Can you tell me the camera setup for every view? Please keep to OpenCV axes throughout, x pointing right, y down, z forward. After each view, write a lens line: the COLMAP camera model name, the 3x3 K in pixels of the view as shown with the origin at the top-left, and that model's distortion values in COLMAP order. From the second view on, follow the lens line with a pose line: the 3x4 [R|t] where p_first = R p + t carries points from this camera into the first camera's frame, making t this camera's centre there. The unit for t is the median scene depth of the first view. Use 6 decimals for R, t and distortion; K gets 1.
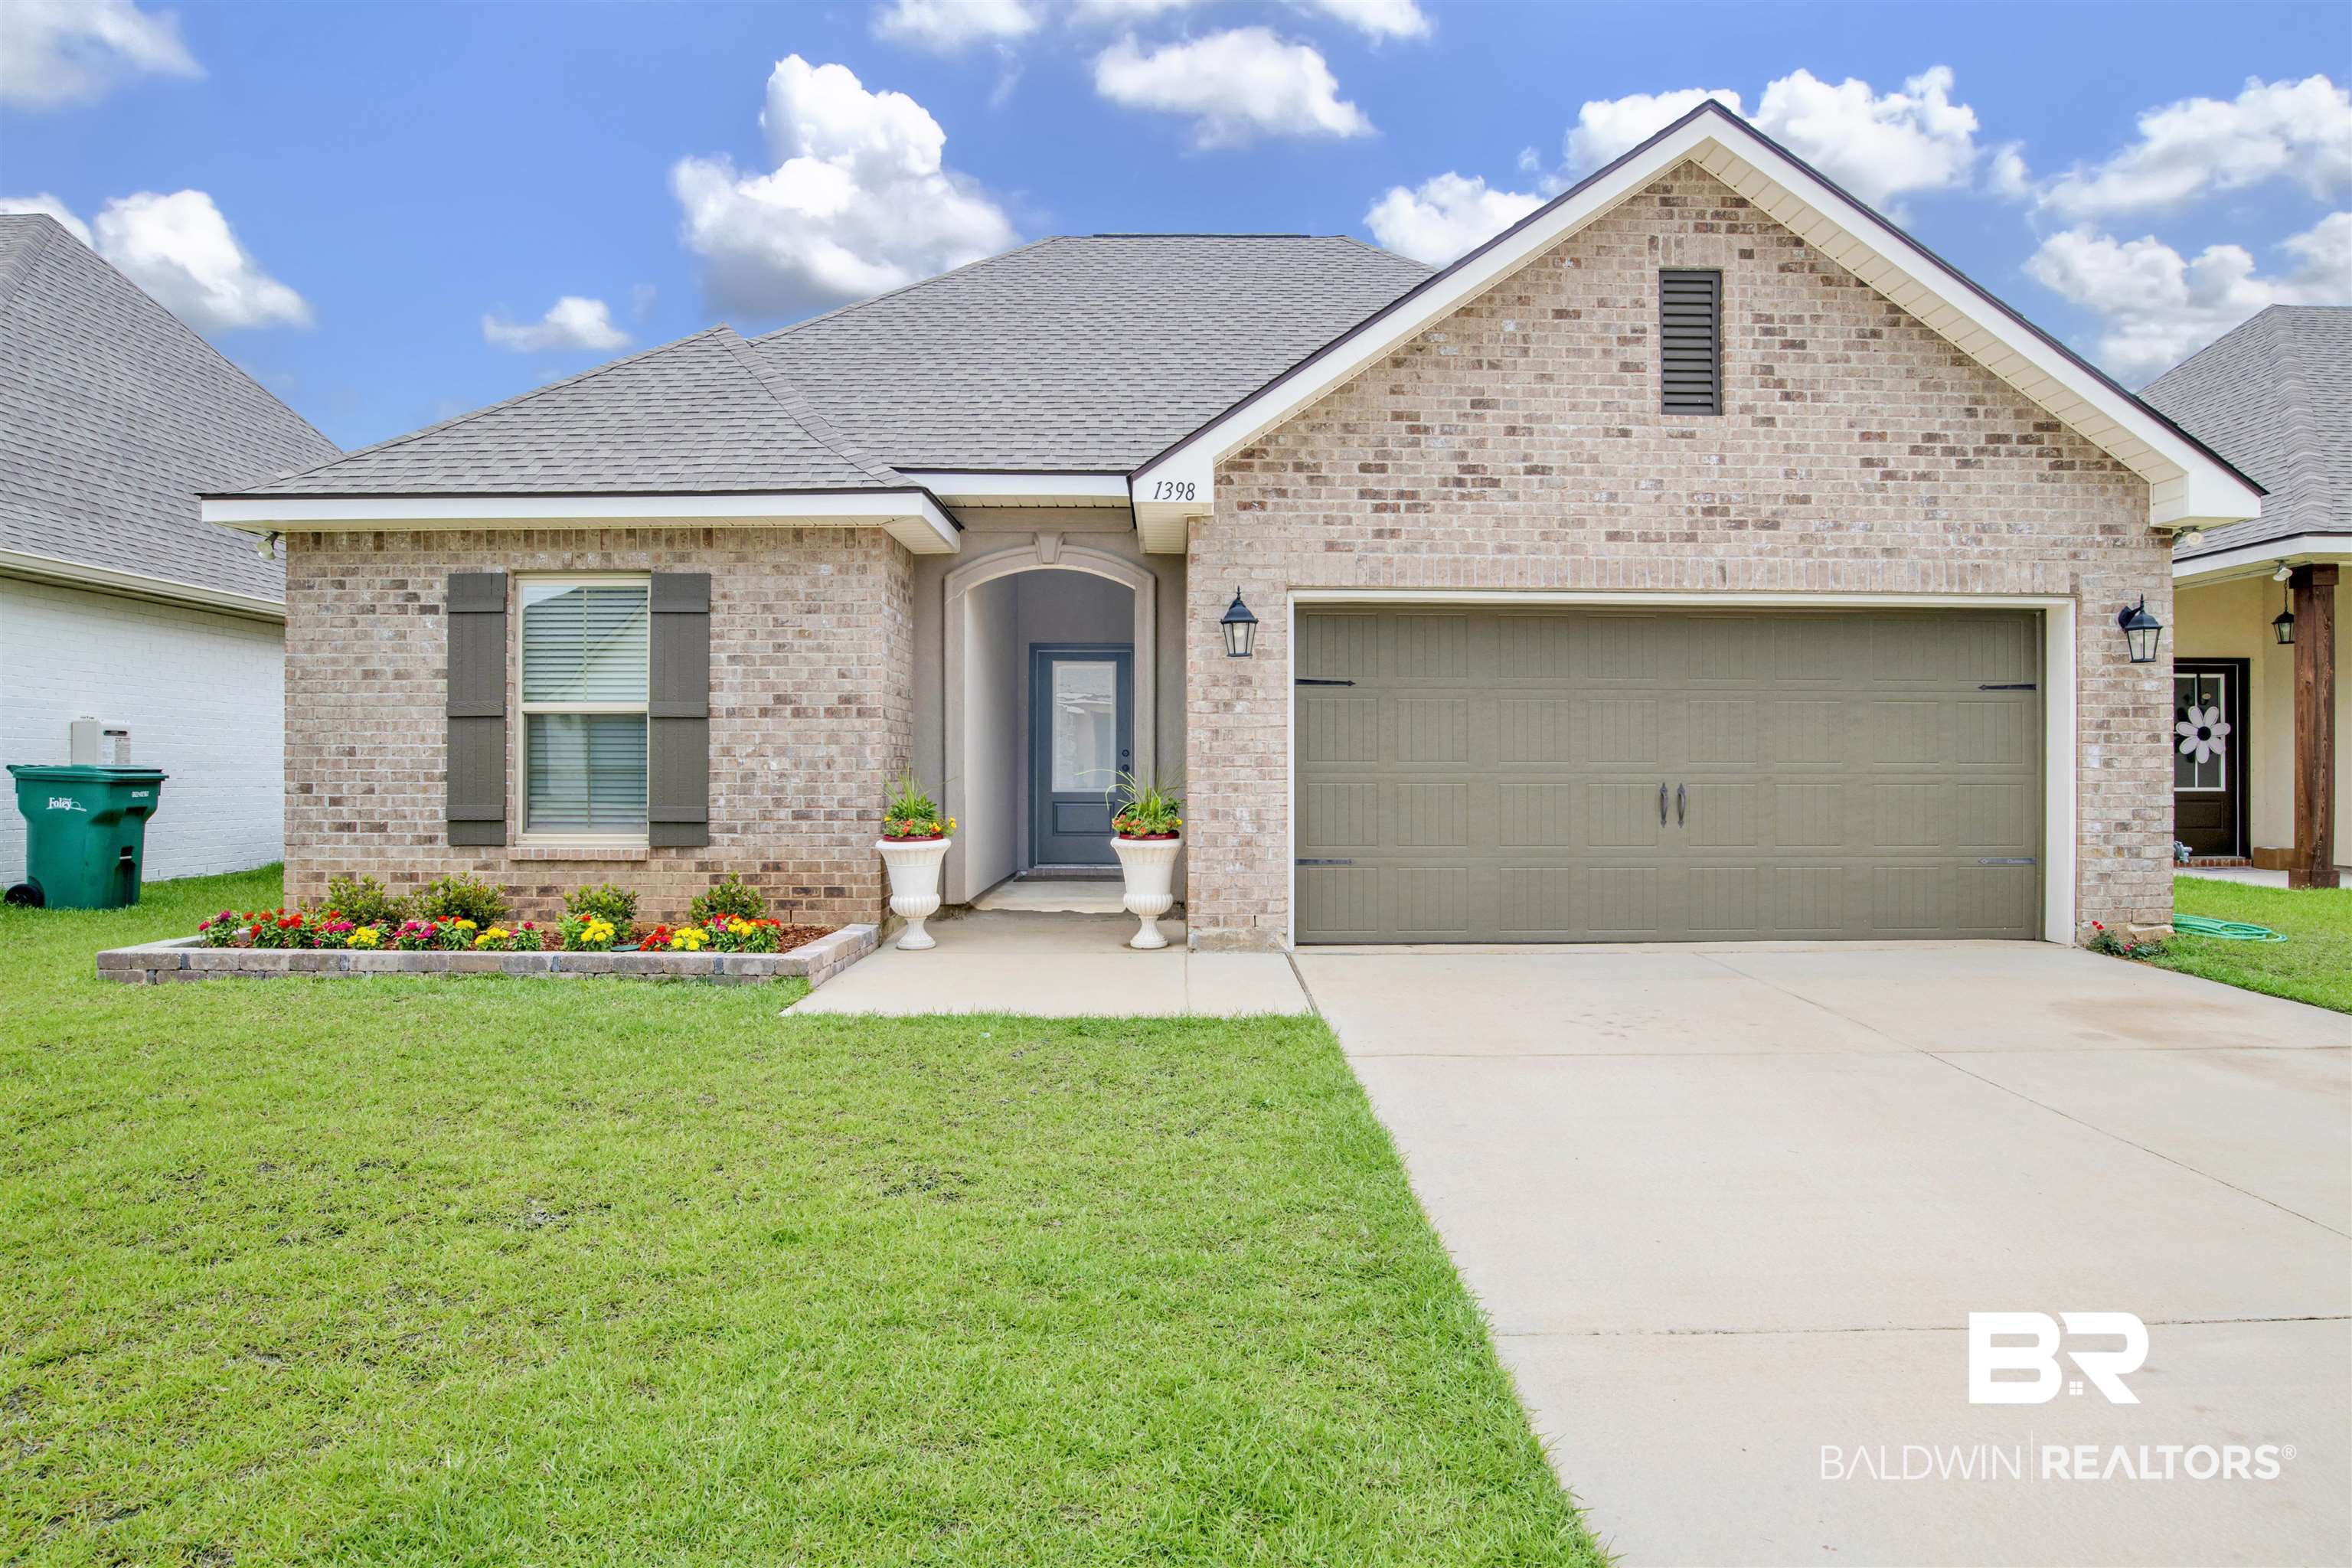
lens RADIAL K [[1334.6, 0, 1179.7], [0, 1334.6, 781.0], [0, 0, 1]] dist [-0.016256, 0.001893]
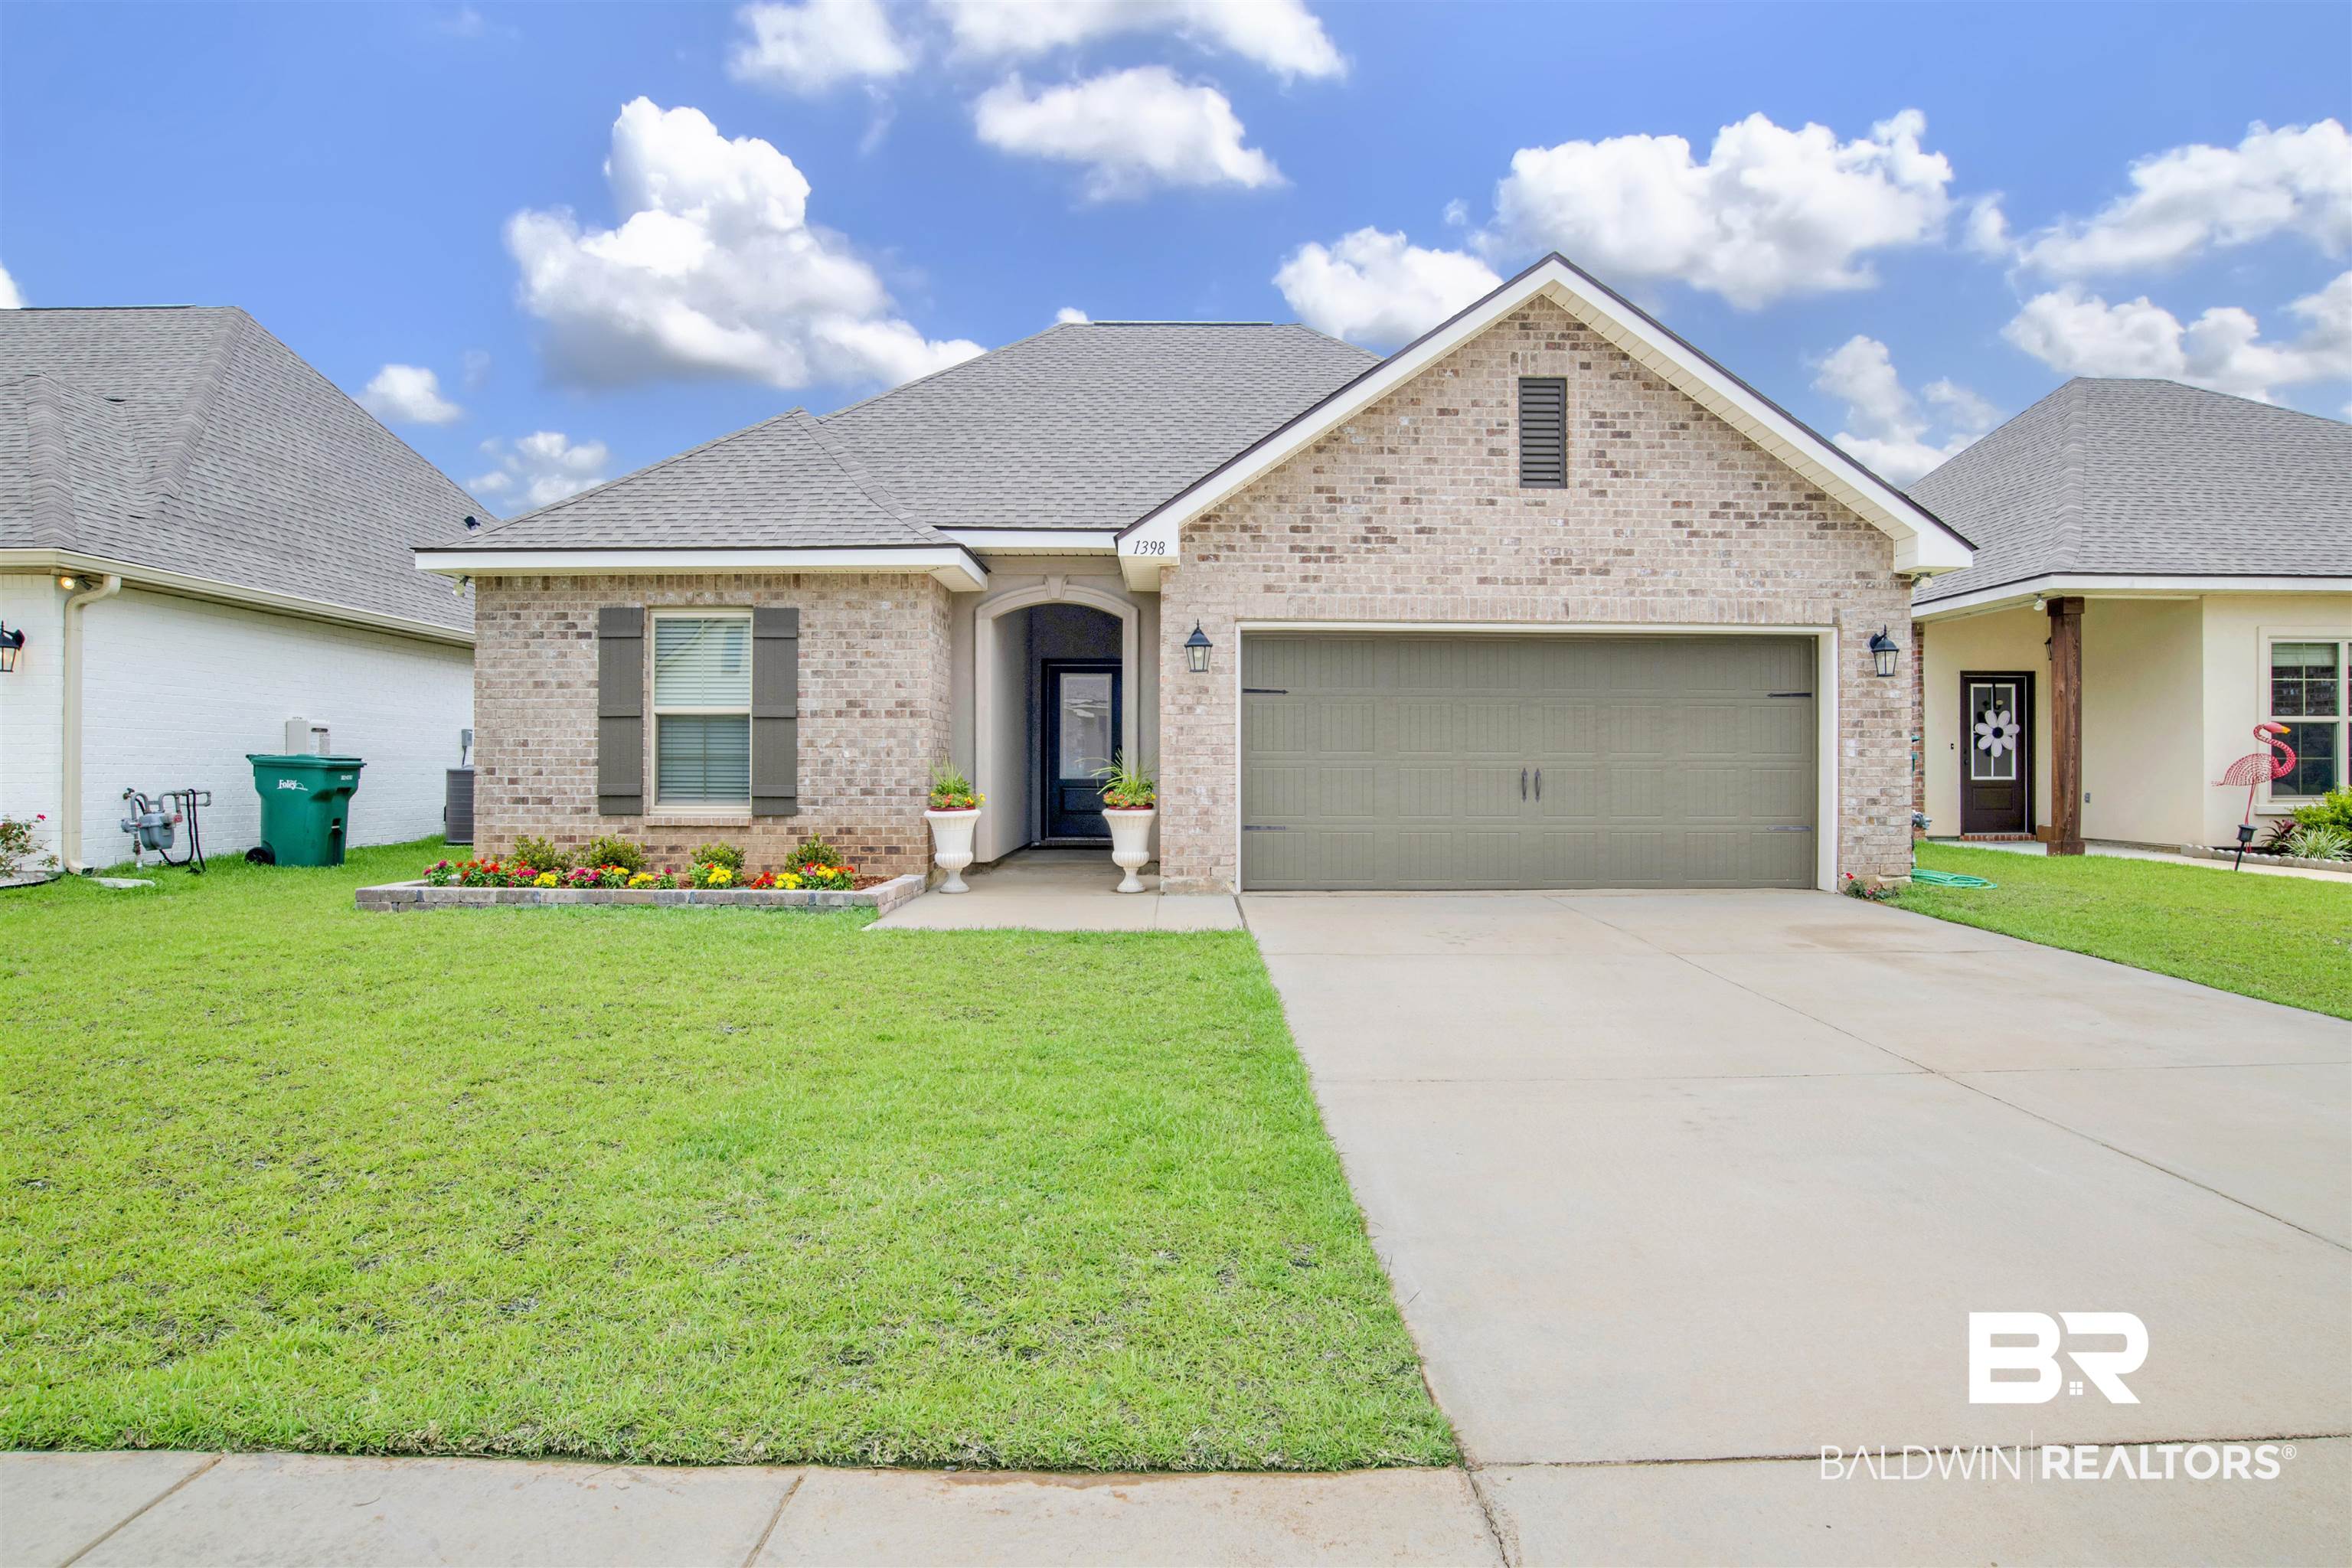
lens RADIAL K [[1270.3, 0, 1182.7], [0, 1270.3, 785.4], [0, 0, 1]] dist [-0.016047, 0.003554]
pose [[0.999993, 0.001010, -0.003671, 0.032654], [-0.001003, 0.999998, 0.001979, 0.016725], [0.003673, -0.001975, 0.999991, -0.256091]]
